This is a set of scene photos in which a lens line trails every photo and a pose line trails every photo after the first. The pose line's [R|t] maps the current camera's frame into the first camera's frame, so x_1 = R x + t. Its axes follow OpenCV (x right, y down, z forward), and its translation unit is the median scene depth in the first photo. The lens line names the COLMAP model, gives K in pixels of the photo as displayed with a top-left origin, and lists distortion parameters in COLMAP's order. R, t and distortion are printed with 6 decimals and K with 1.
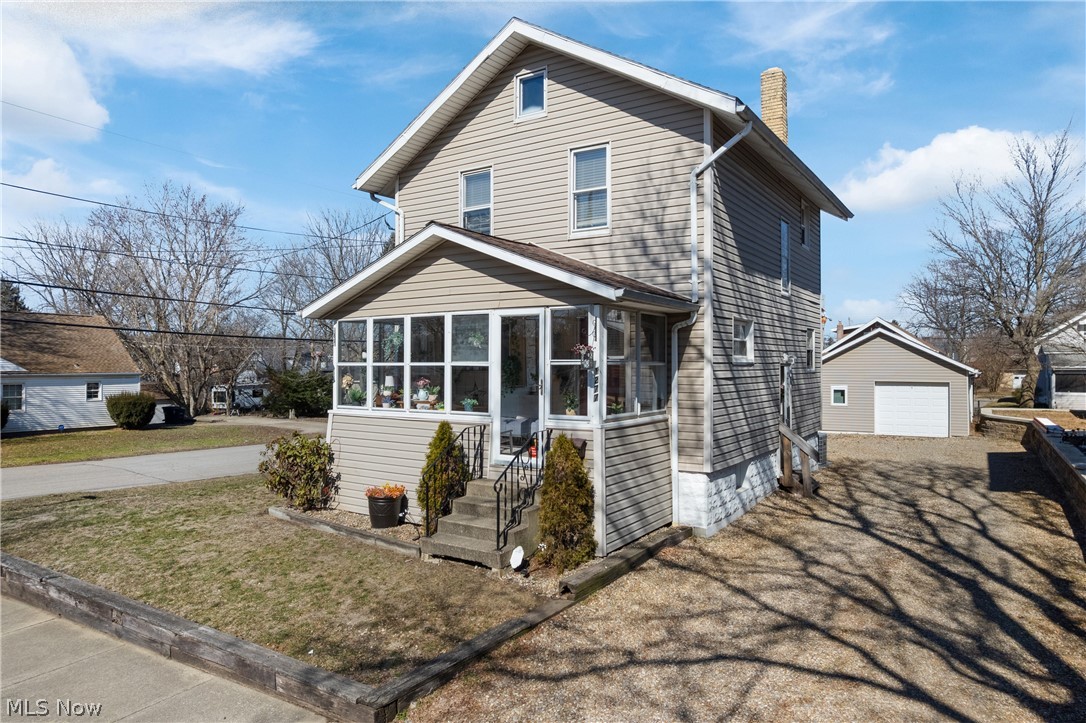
lens RADIAL K [[696.2, 0, 543.7], [0, 696.2, 363.0], [0, 0, 1]] dist [-0.044224, 0.004470]
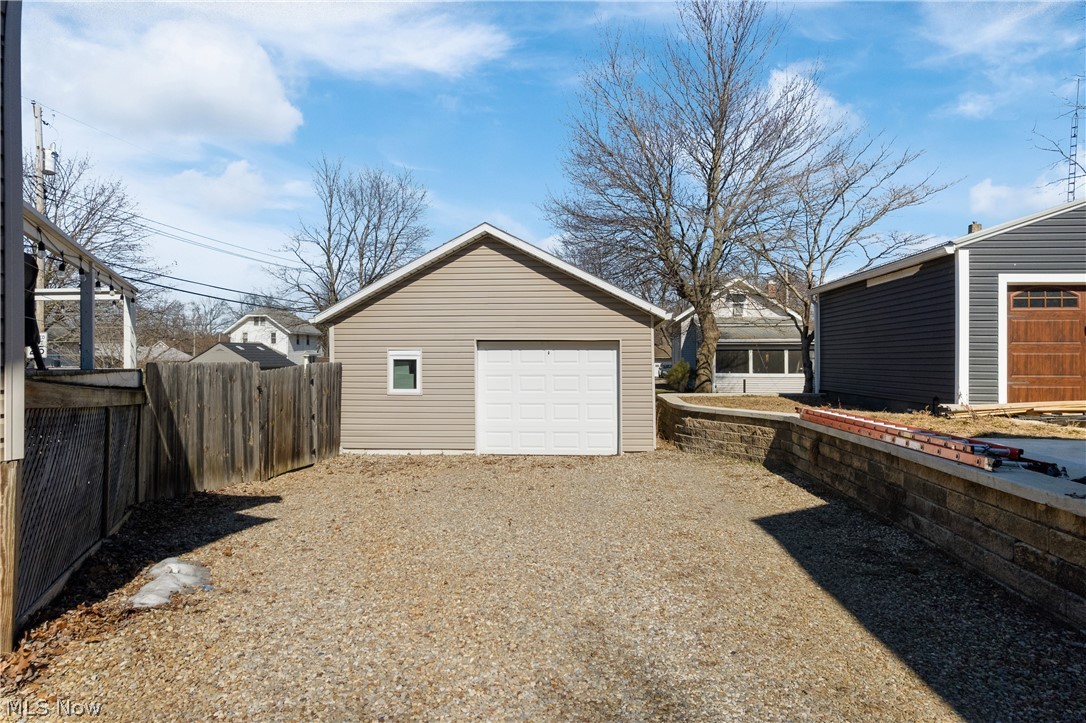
lens RADIAL K [[696.2, 0, 542.7], [0, 696.2, 361.2], [0, 0, 1]] dist [-0.044224, 0.004470]
pose [[0.881006, 0.000238, 0.473105, 0.298224], [-0.000991, 0.999999, 0.001341, 0.040447], [-0.473104, -0.001650, 0.881005, 0.566147]]
